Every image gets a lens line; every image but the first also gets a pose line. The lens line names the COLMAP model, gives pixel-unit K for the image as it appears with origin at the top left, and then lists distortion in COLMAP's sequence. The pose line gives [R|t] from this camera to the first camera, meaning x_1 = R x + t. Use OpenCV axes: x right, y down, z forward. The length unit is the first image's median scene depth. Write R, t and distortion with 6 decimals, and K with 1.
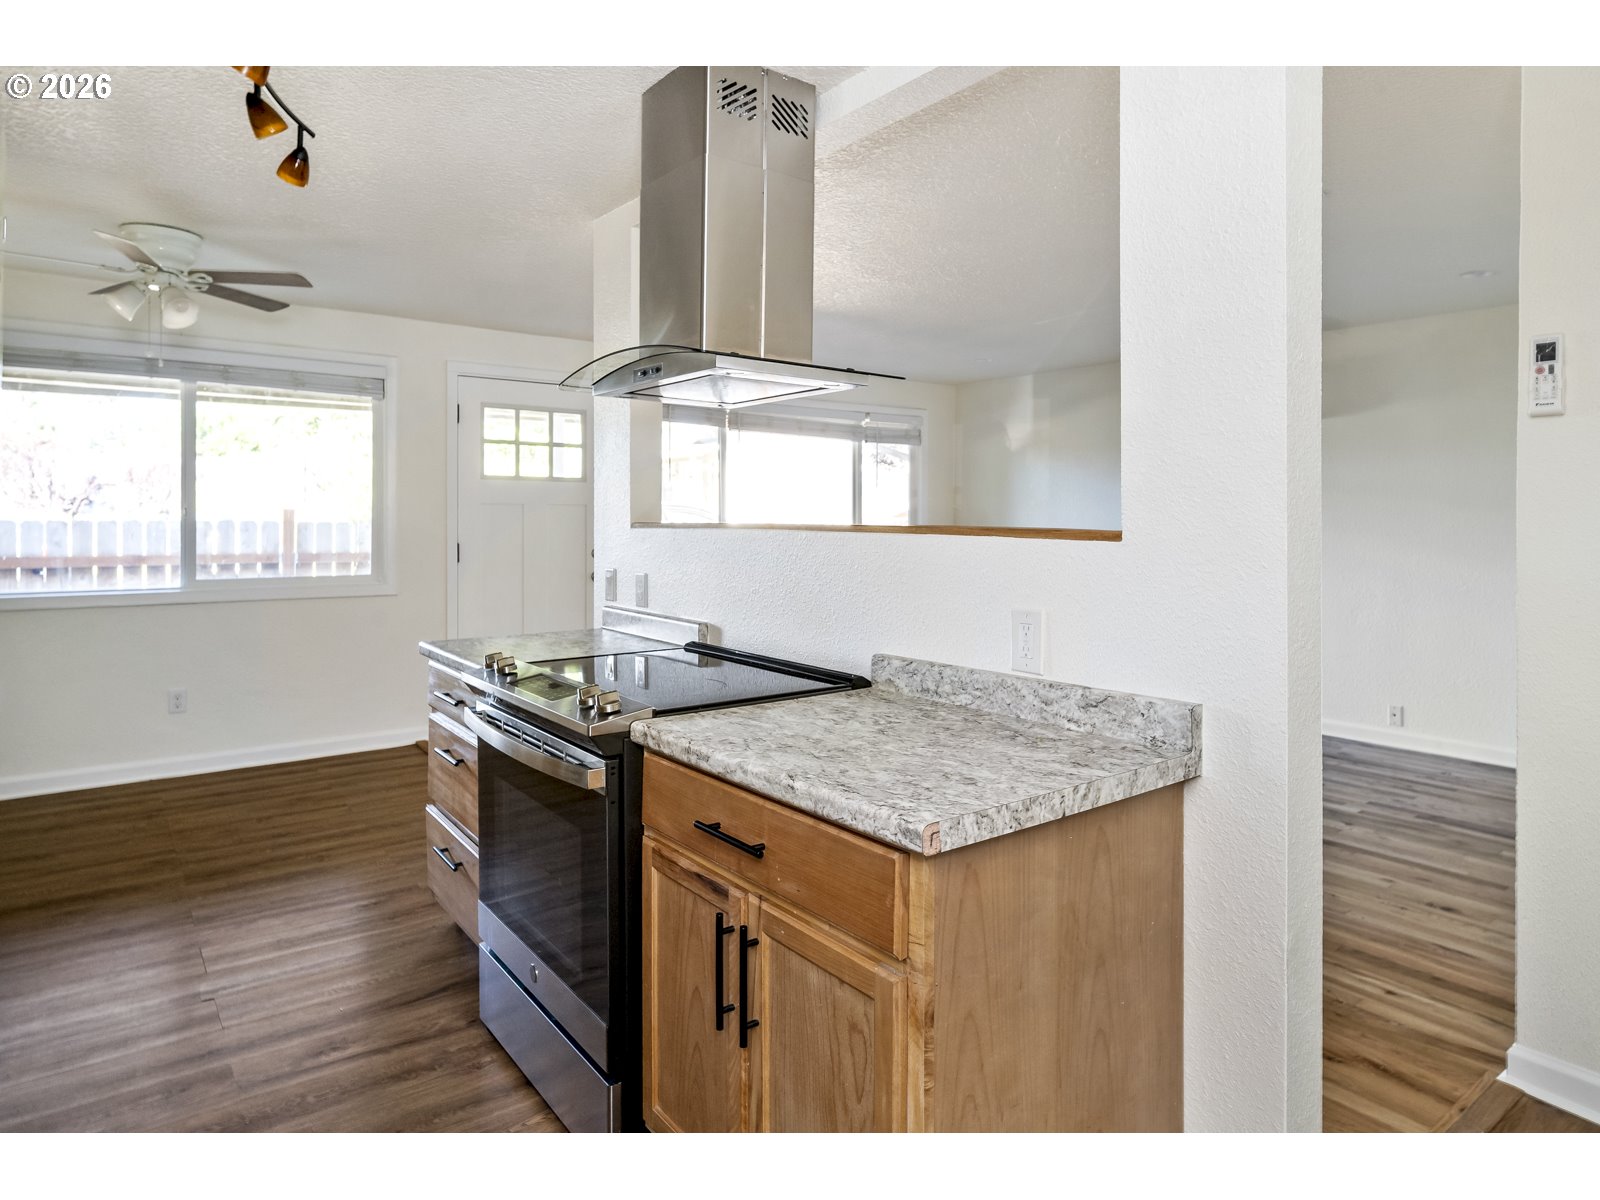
lens RADIAL K [[968.1, 0, 805.9], [0, 968.1, 592.2], [0, 0, 1]] dist [0.006336, -0.005506]
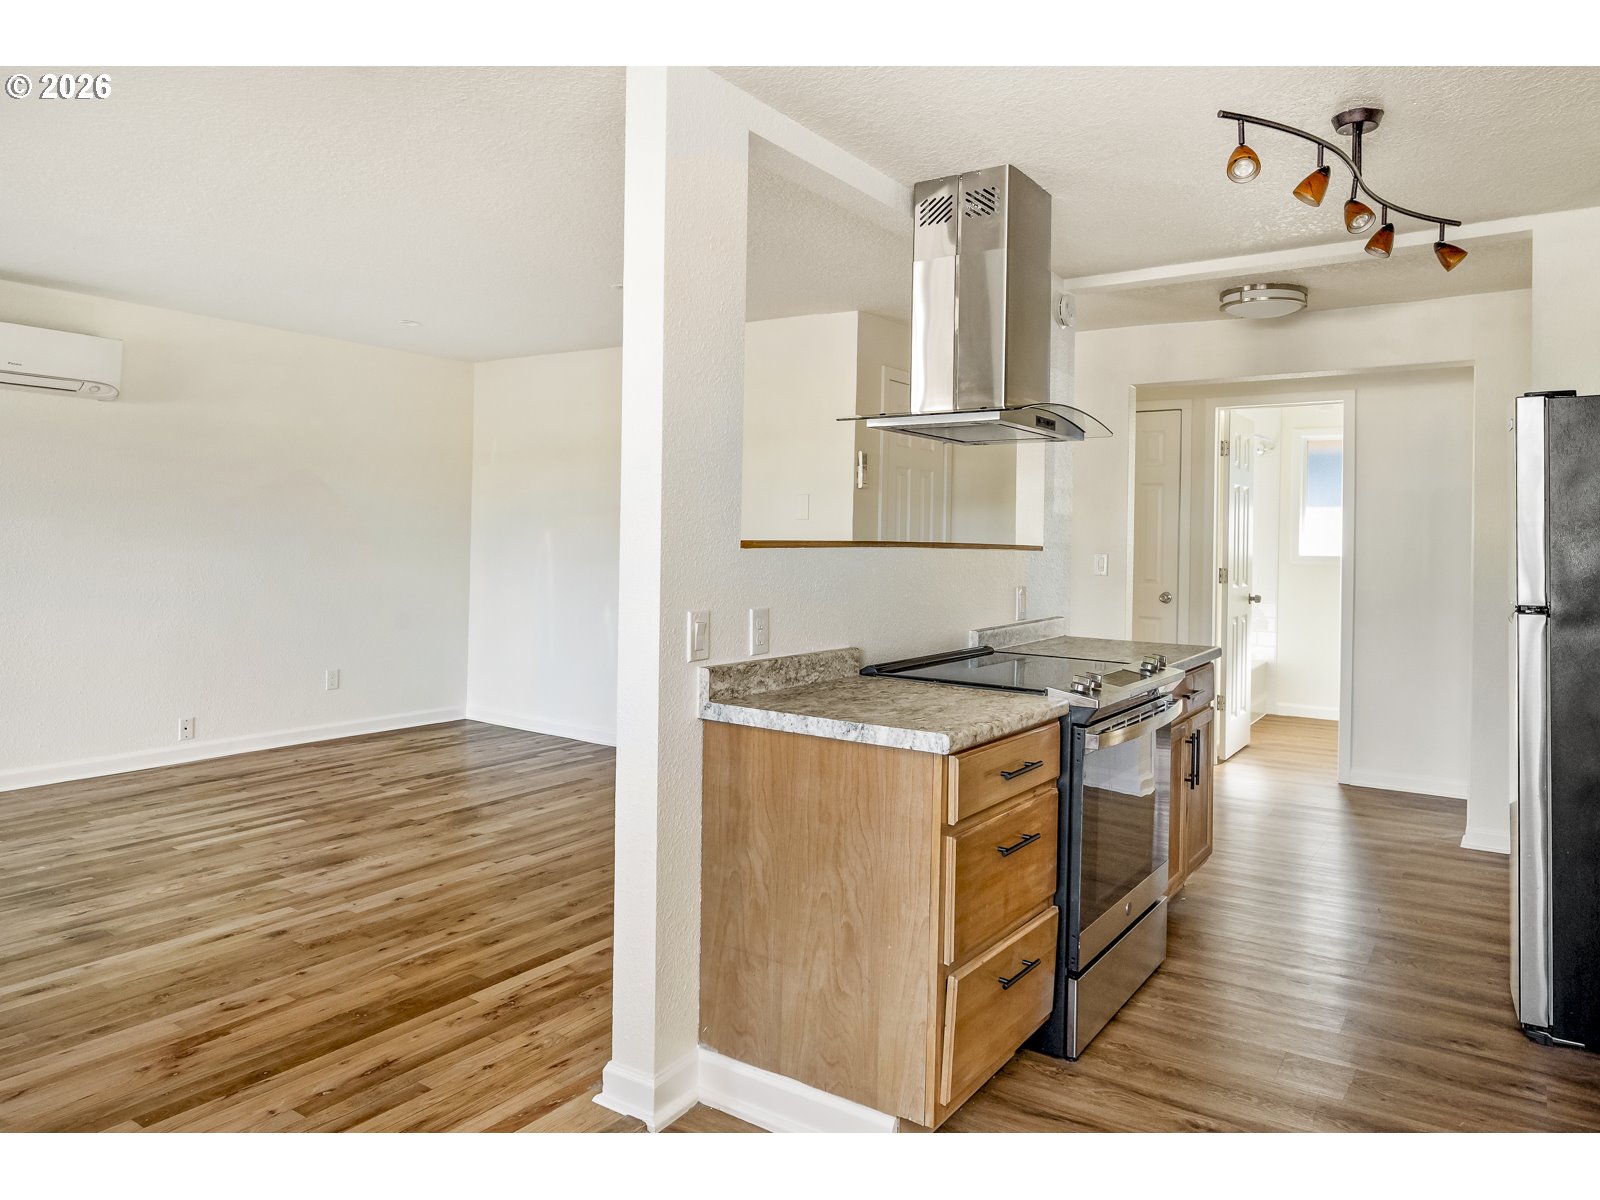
lens RADIAL K [[1041.7, 0, 851.8], [0, 1041.7, 522.9], [0, 0, 1]] dist [-0.009056, -0.000086]
pose [[-0.358733, 0.002508, 0.933437, -1.172381], [0.051366, 0.998534, 0.017058, -0.115385], [-0.932026, 0.054066, -0.358336, 1.486097]]
